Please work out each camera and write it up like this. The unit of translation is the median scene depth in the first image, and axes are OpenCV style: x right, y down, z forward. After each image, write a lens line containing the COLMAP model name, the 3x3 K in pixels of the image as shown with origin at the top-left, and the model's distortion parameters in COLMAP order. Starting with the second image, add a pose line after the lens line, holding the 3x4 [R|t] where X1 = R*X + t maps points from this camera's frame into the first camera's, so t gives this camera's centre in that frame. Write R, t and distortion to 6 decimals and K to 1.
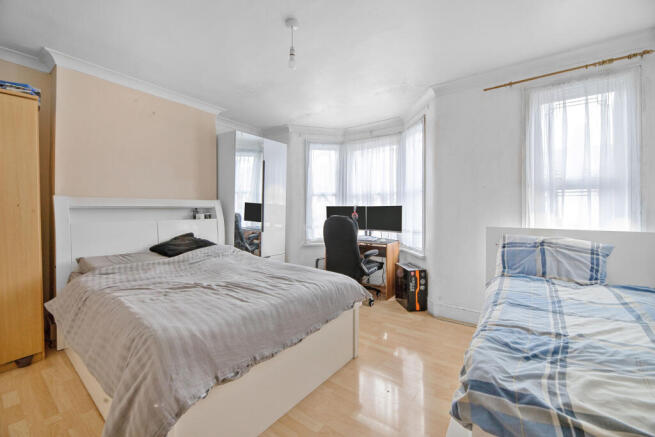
lens RADIAL K [[263.8, 0, 326.4], [0, 263.8, 210.2], [0, 0, 1]] dist [-0.000029, 0.000017]
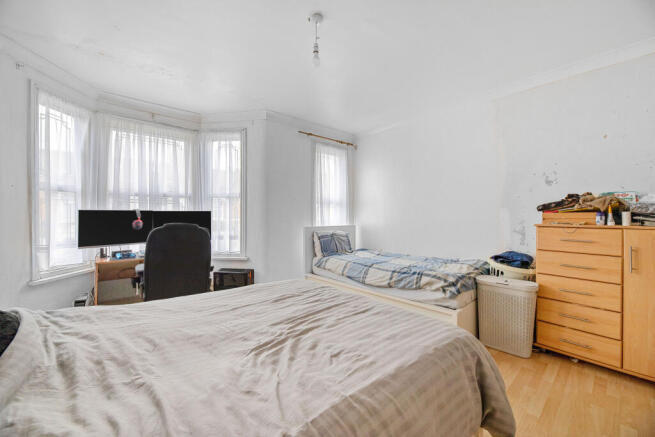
lens RADIAL K [[257.6, 0, 327.5], [0, 257.6, 218.5], [0, 0, 1]] dist [-0.001132, 0.000106]
pose [[0.227512, -0.013526, 0.973681, -0.659500], [0.001723, 0.999908, 0.013488, -0.003517], [-0.973774, -0.001391, 0.227514, 0.482968]]
